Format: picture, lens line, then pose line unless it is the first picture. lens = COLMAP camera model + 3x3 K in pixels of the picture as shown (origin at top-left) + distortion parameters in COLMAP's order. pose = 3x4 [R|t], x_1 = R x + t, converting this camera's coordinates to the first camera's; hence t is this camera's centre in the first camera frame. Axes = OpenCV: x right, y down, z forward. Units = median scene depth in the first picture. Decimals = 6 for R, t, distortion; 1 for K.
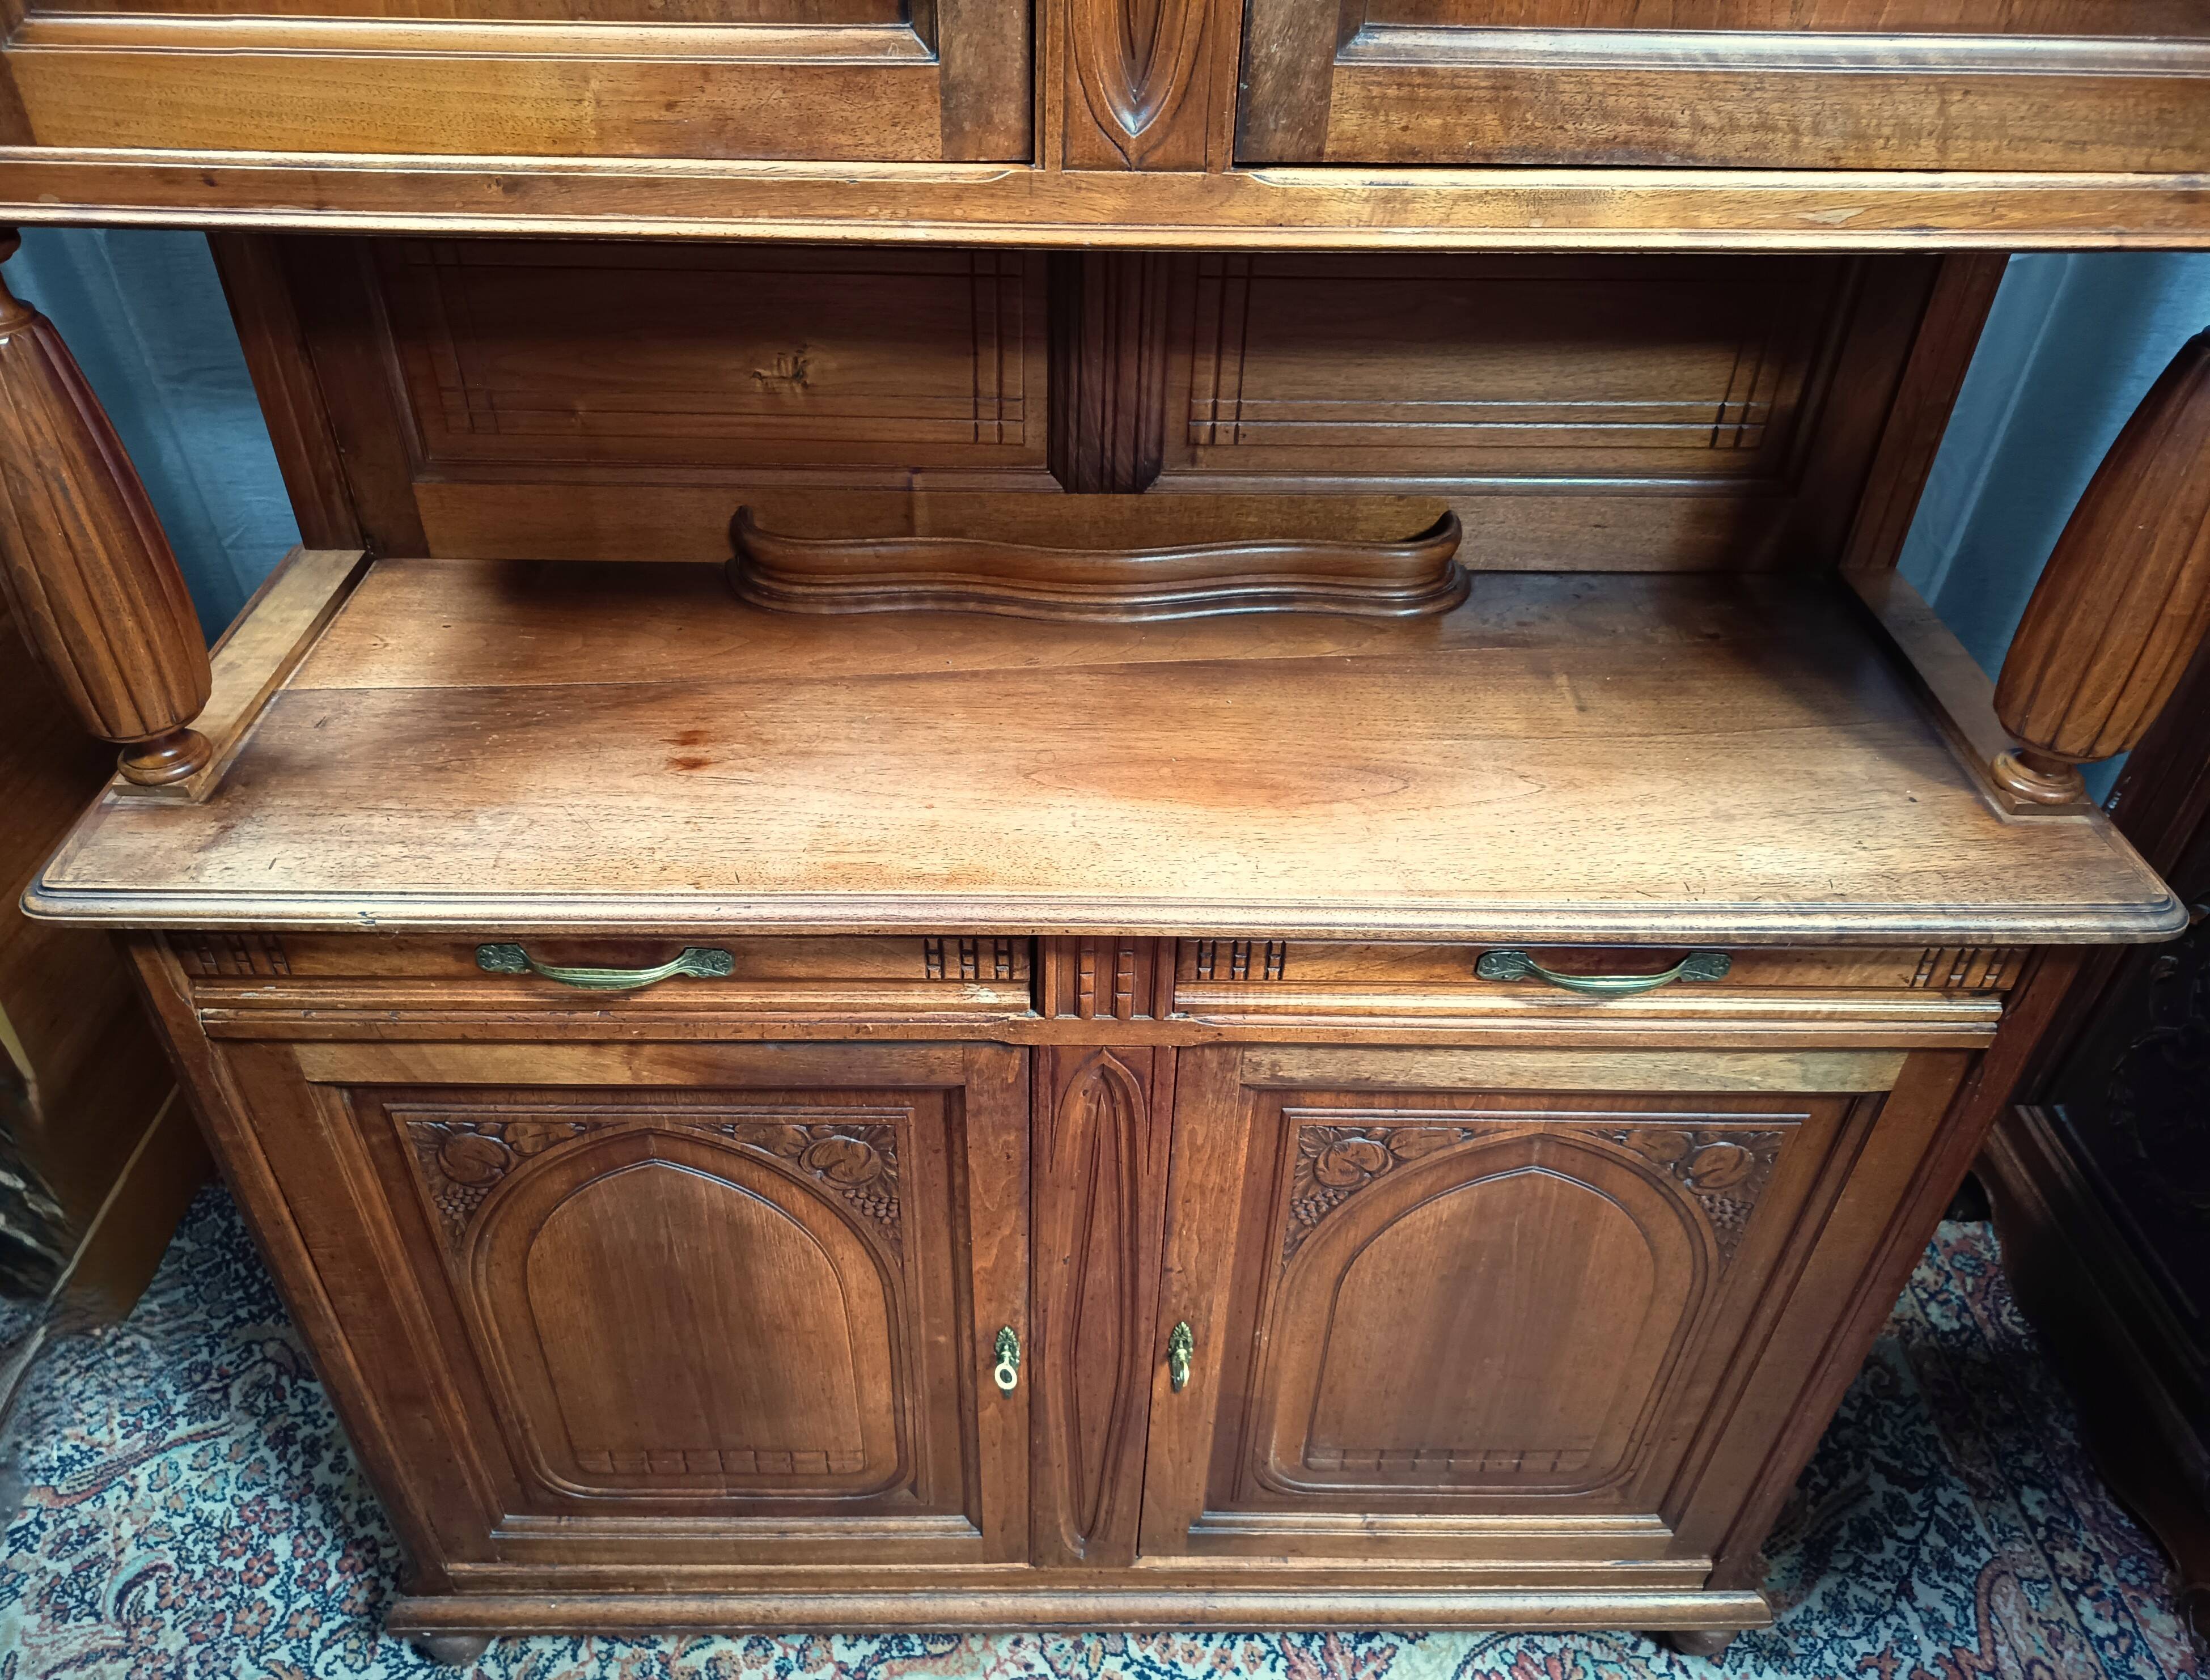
lens RADIAL K [[1583.9, 0, 1066.7], [0, 1583.9, 858.6], [0, 0, 1]] dist [0.045058, -0.051199]
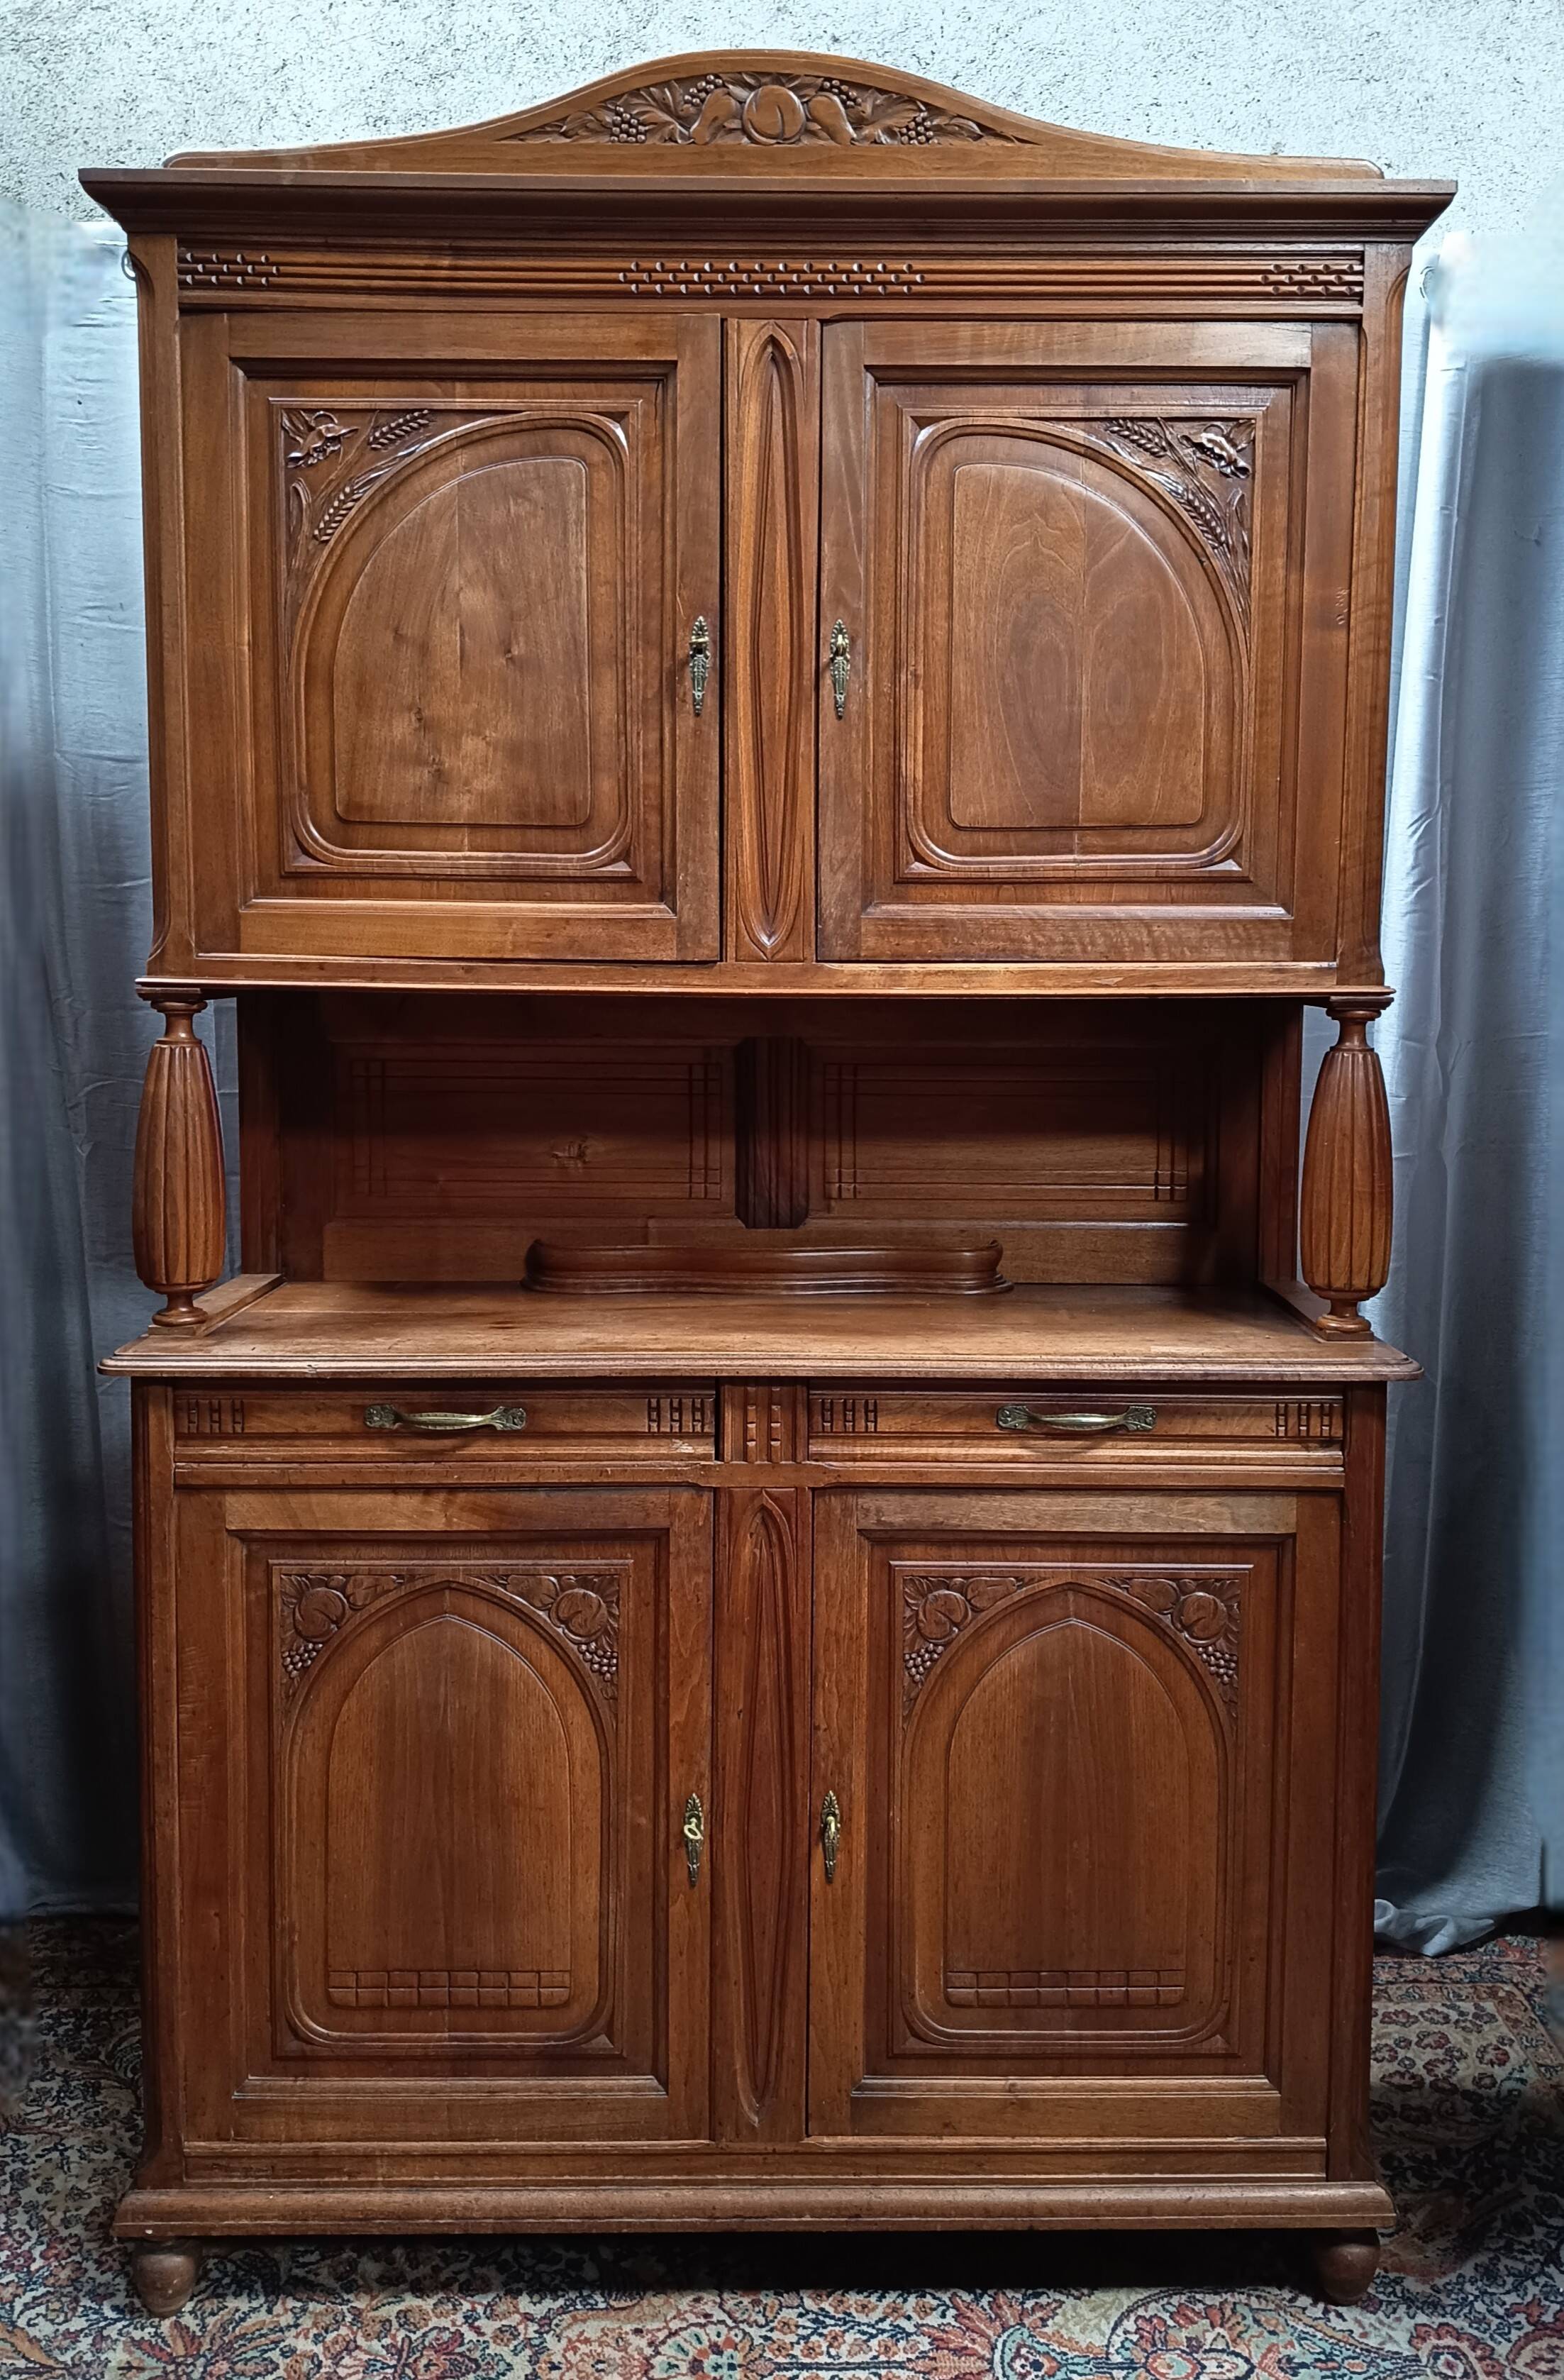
lens RADIAL K [[1949.3, 0, 814.5], [0, 1949.3, 1115.9], [0, 0, 1]] dist [0.054559, -0.051185]
pose [[0.999944, -0.005583, 0.009036, 0.053018], [0.009659, 0.831867, -0.554891, 0.787619], [-0.004419, 0.554947, 0.831874, -0.688432]]
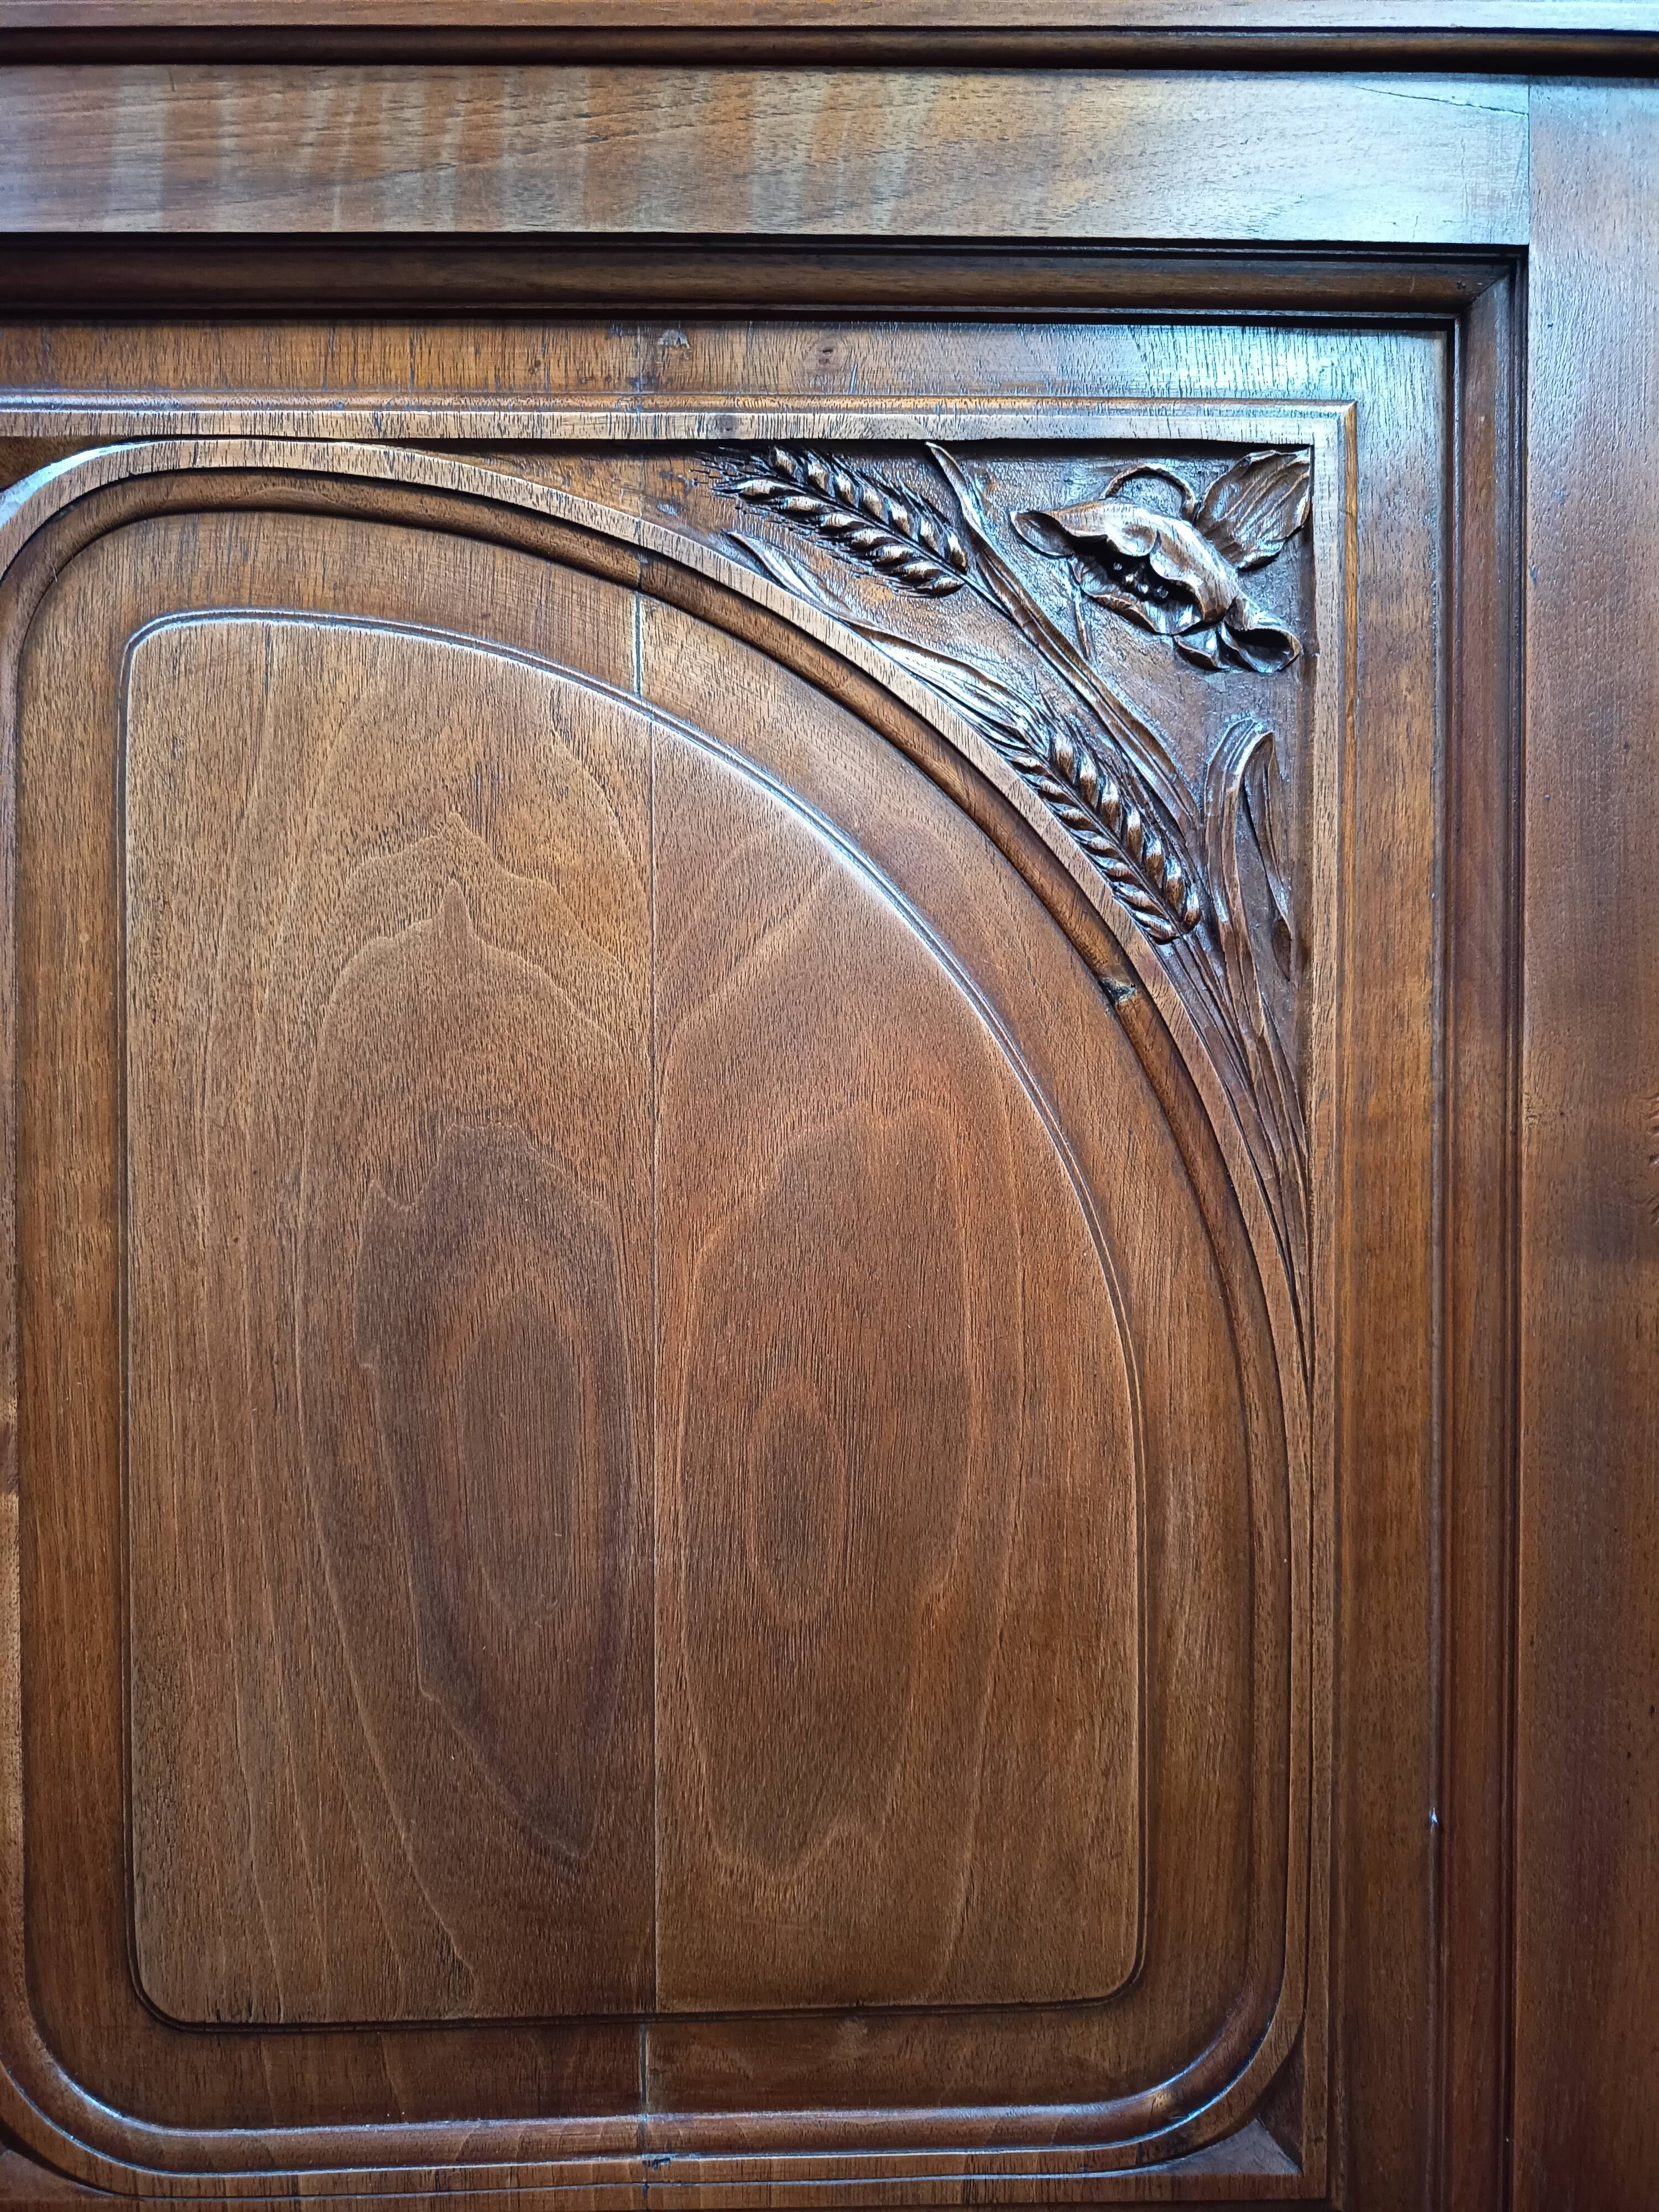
lens RADIAL K [[1555.0, 0, 816.8], [0, 1555.0, 1056.0], [0, 0, 1]] dist [0.035738, -0.045009]
pose [[0.999912, -0.008383, 0.010268, 0.342379], [0.012938, 0.785663, -0.618519, -0.347629], [-0.002882, 0.618598, 0.785703, 0.210712]]
